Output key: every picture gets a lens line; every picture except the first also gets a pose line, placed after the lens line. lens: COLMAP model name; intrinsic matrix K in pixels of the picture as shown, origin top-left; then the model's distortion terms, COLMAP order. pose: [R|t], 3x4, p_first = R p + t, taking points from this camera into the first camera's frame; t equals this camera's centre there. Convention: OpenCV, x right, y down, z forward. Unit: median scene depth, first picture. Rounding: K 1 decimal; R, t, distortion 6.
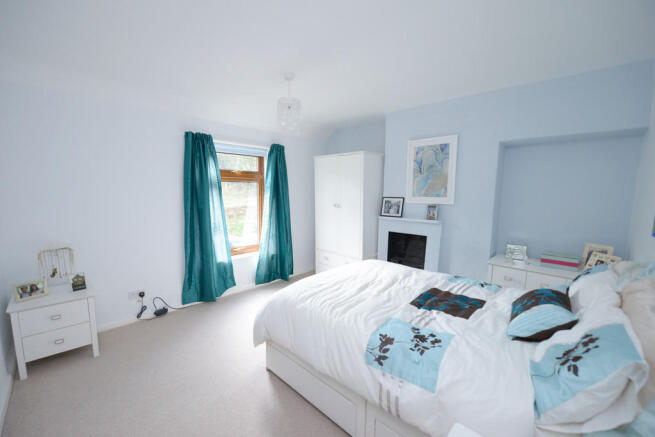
lens RADIAL K [[264.7, 0, 326.2], [0, 264.7, 222.4], [0, 0, 1]] dist [-0.022042, -0.000619]
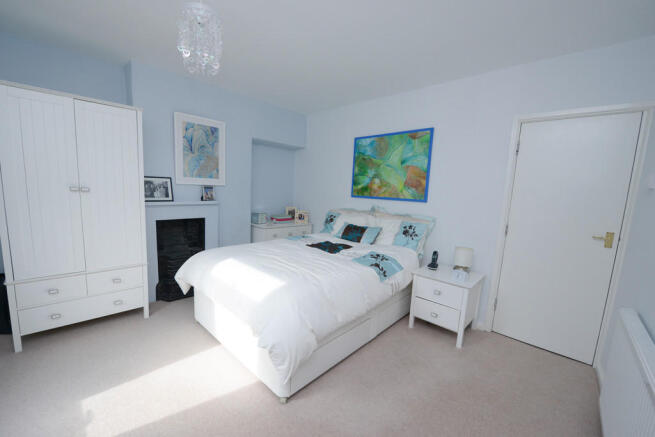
lens RADIAL K [[264.7, 0, 326.4], [0, 264.7, 217.5], [0, 0, 1]] dist [-0.022042, -0.000619]
pose [[-0.025648, -0.126488, 0.991636, -0.615743], [0.065587, 0.989613, 0.127926, -0.045820], [-0.997517, 0.068319, -0.017085, 0.570246]]
